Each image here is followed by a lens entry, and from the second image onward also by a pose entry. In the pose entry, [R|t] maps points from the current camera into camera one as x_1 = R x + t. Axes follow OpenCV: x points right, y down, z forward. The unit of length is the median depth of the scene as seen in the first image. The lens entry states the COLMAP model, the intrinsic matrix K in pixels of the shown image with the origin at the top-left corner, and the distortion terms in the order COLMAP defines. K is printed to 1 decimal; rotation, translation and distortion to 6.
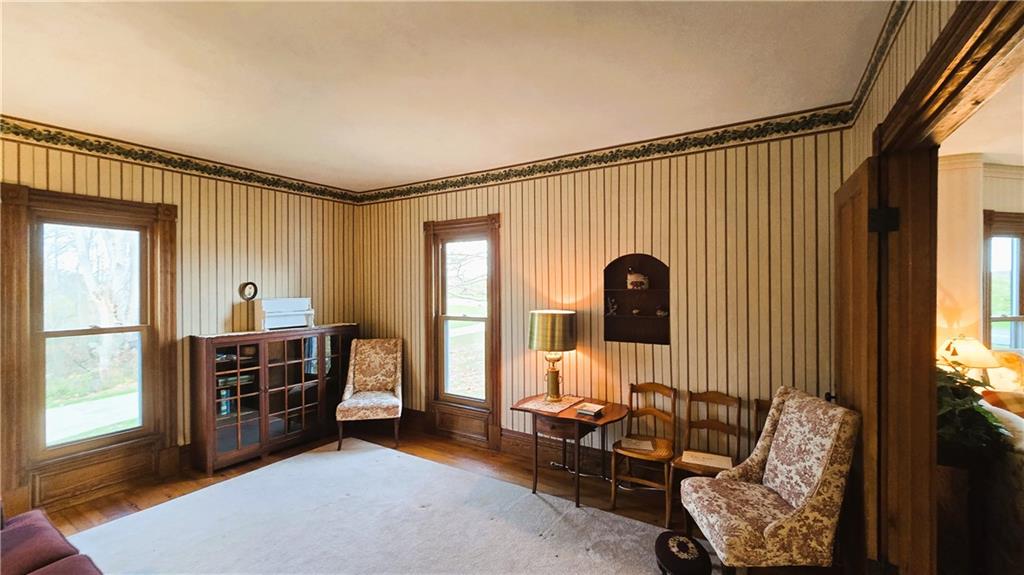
lens RADIAL K [[423.0, 0, 501.6], [0, 423.0, 280.8], [0, 0, 1]] dist [-0.001706, -0.000271]
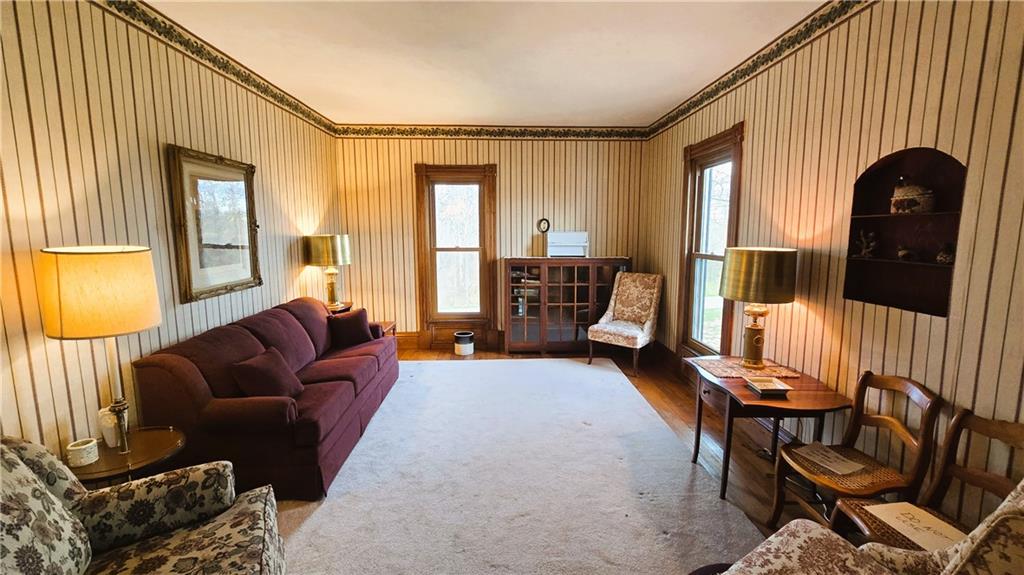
lens RADIAL K [[423.0, 0, 538.3], [0, 423.0, 284.4], [0, 0, 1]] dist [-0.001706, -0.000271]
pose [[0.577910, 0.103265, -0.809541, 0.493402], [0.007720, 0.991226, 0.131951, 0.034500], [0.816064, -0.082506, 0.572042, 0.266195]]
